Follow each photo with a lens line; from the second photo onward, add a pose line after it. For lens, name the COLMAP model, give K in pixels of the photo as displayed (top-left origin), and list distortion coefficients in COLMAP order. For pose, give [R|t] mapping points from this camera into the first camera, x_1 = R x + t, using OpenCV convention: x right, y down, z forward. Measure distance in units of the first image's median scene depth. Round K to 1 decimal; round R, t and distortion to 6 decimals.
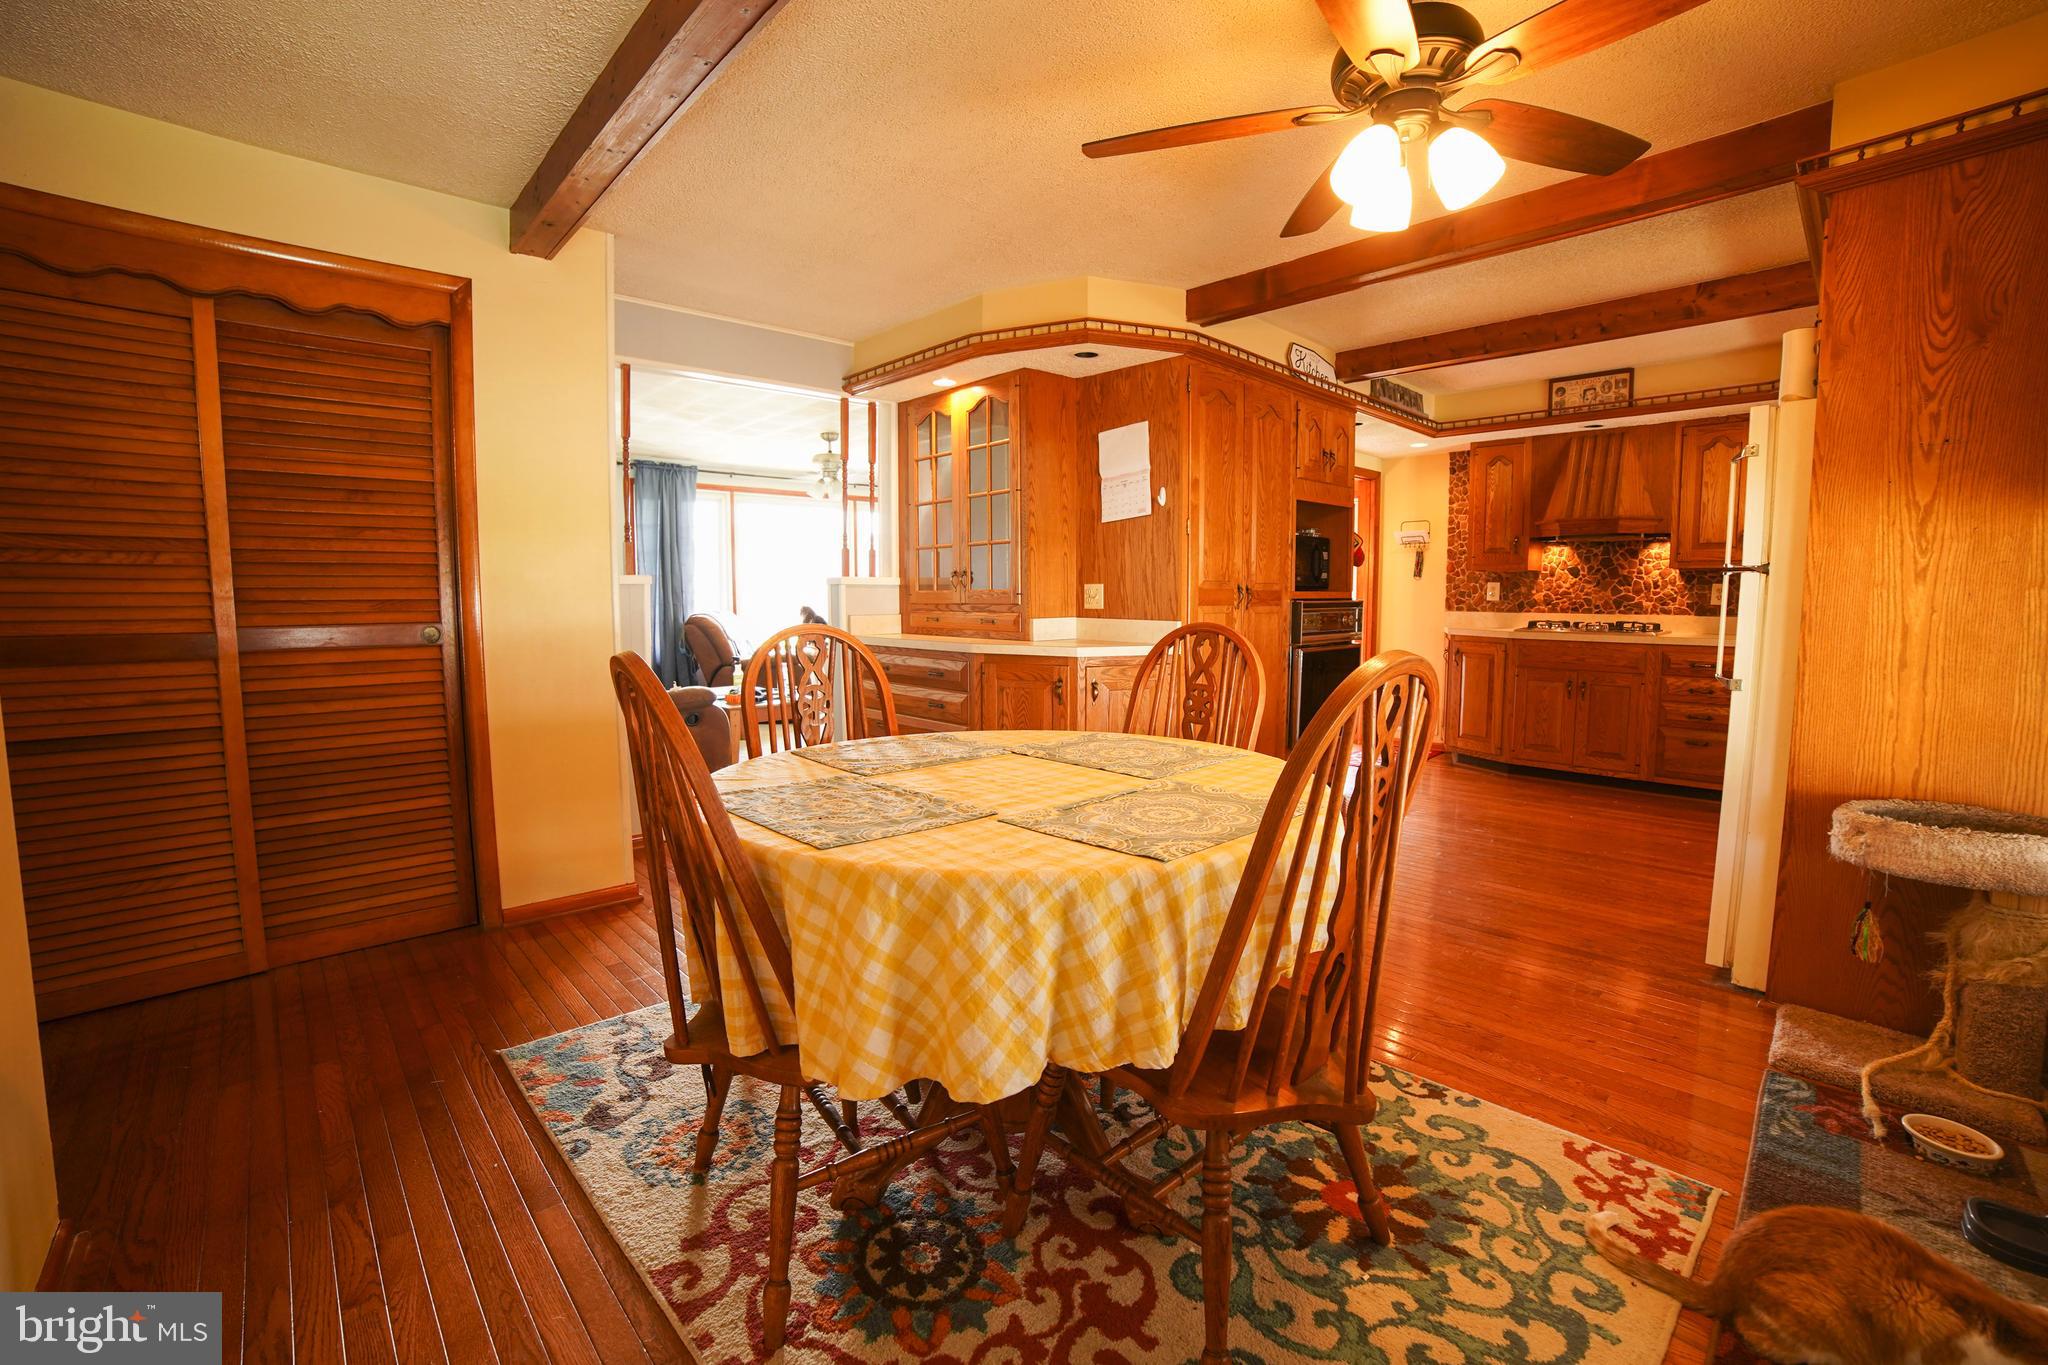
lens RADIAL K [[863.0, 0, 992.1], [0, 863.0, 678.7], [0, 0, 1]] dist [-0.116219, 0.038320]
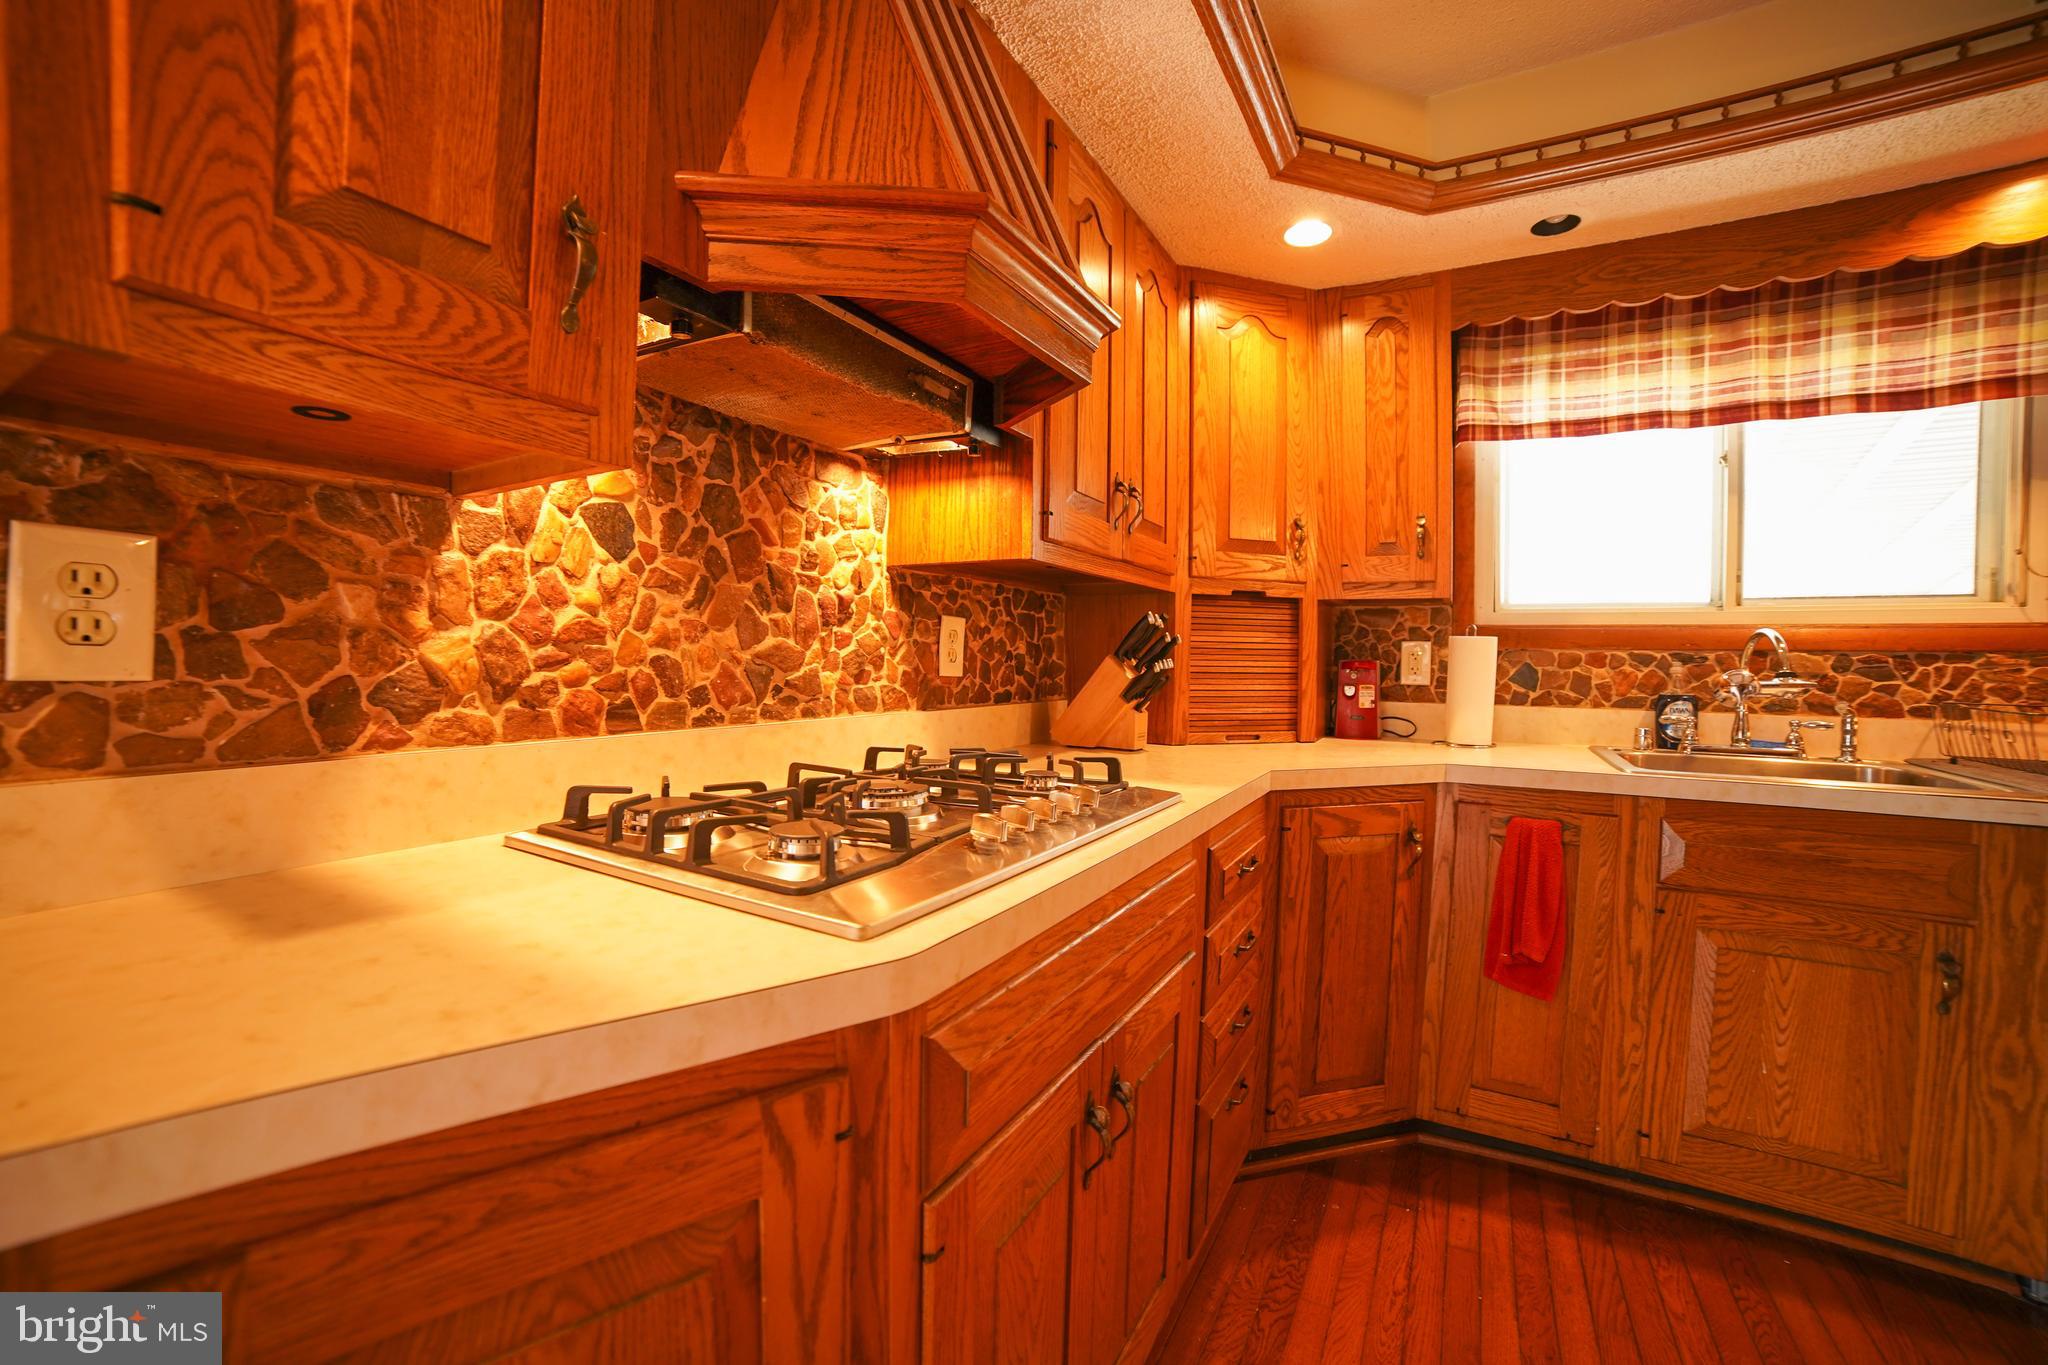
lens RADIAL K [[834.6, 0, 1009.9], [0, 834.6, 668.7], [0, 0, 1]] dist [-0.098727, 0.033313]
pose [[-0.327013, -0.013137, 0.944929, 0.583837], [0.078457, 0.996074, 0.041000, -0.115686], [-0.941757, 0.087544, -0.324698, 1.170076]]
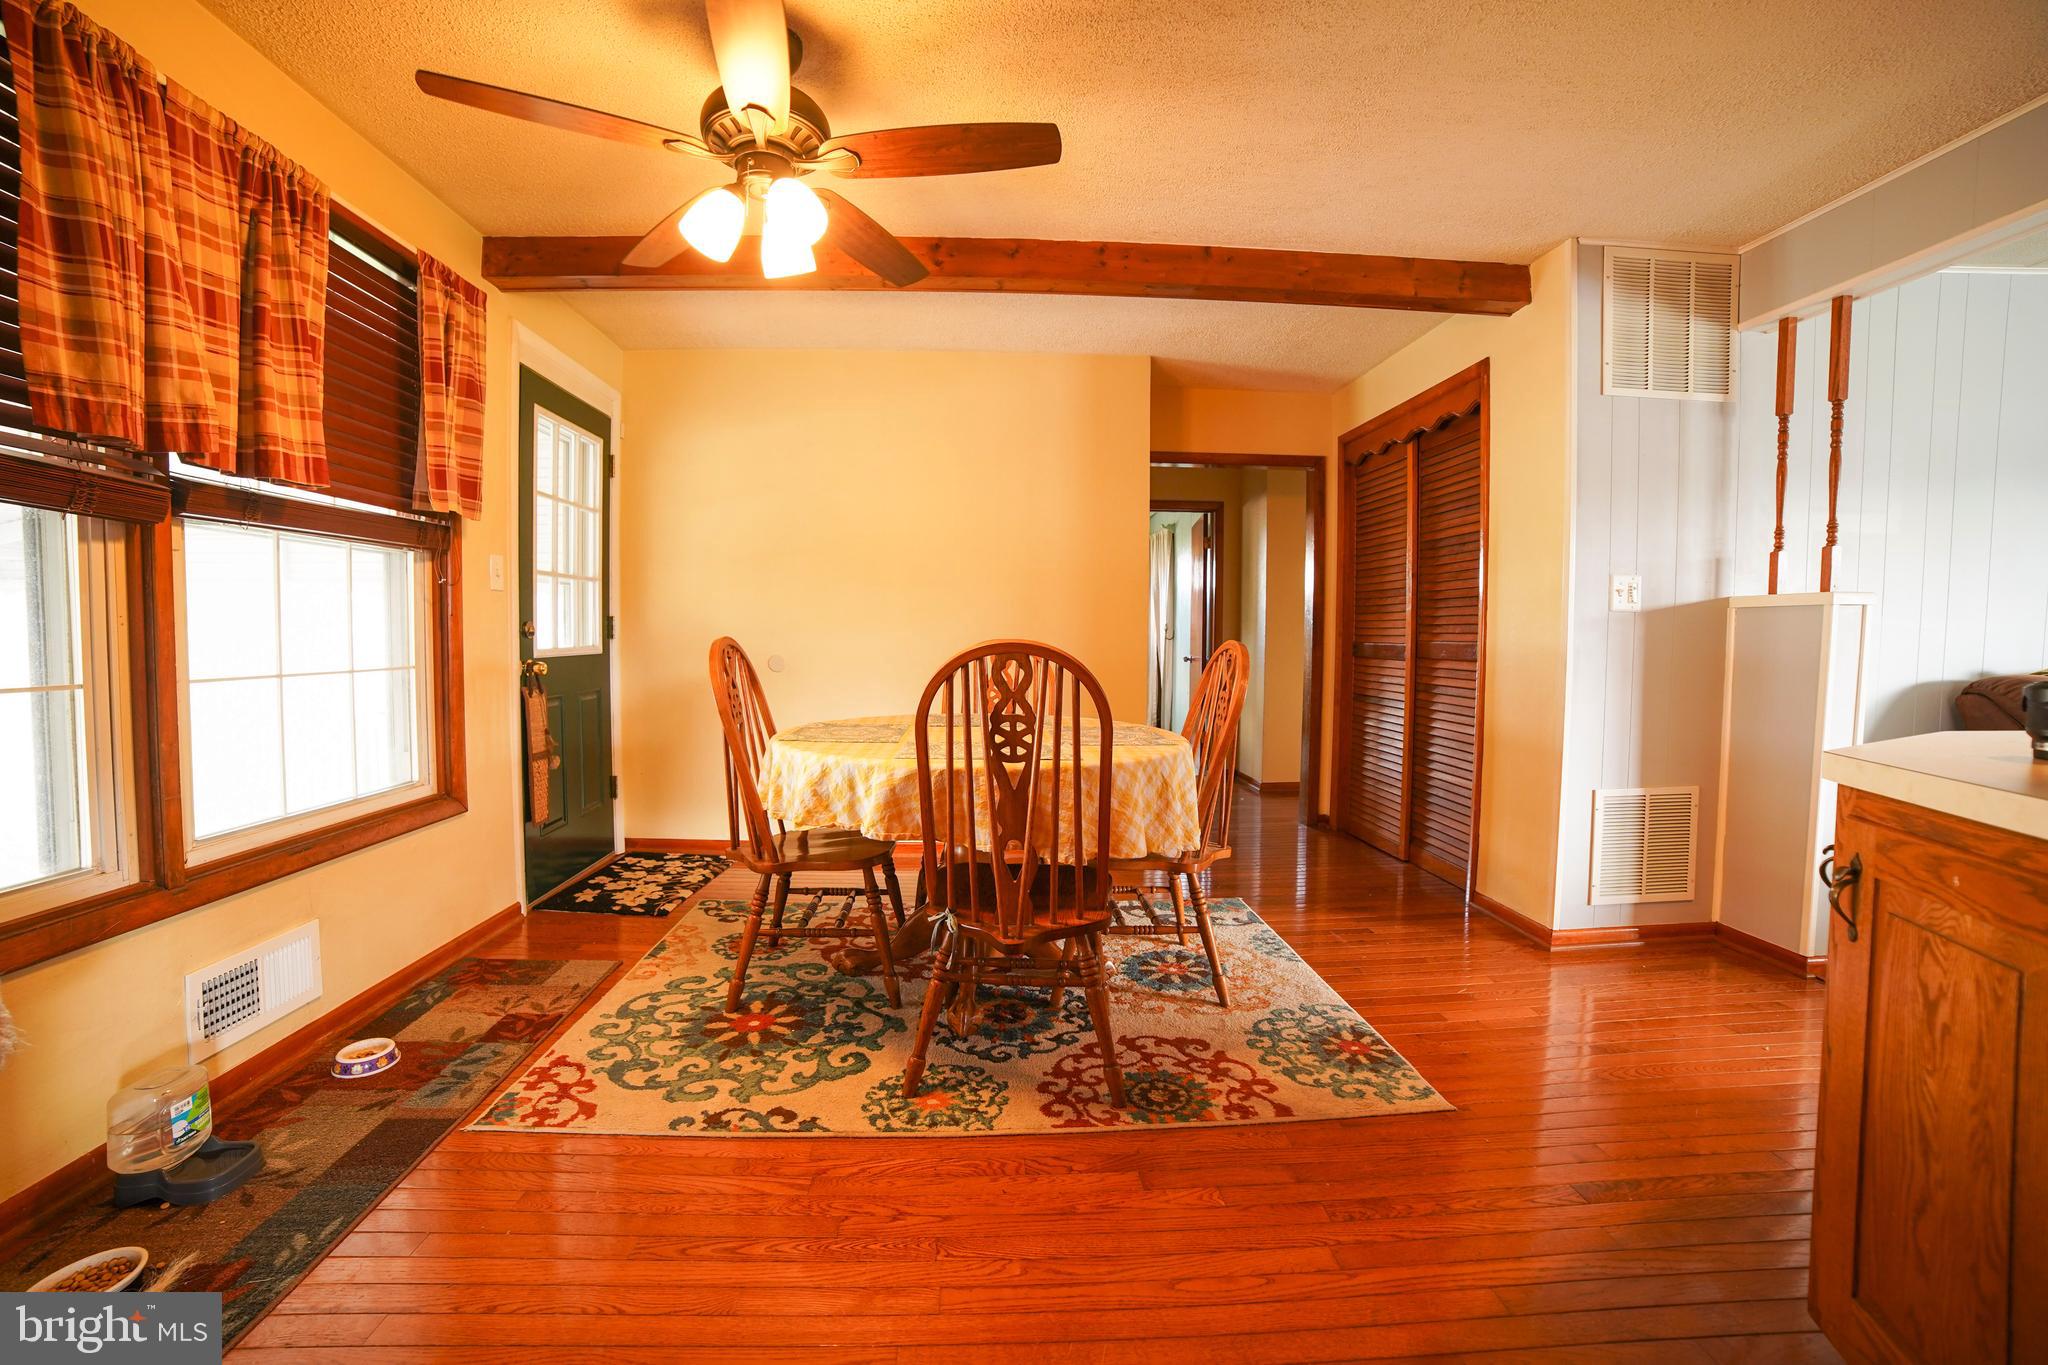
lens RADIAL K [[834.6, 0, 1009.9], [0, 834.6, 668.7], [0, 0, 1]] dist [-0.098727, 0.033313]
pose [[-0.629409, 0.033728, -0.776342, 0.431555], [-0.078604, 0.991170, 0.106788, -0.061079], [0.773089, 0.128237, -0.621200, 0.742684]]
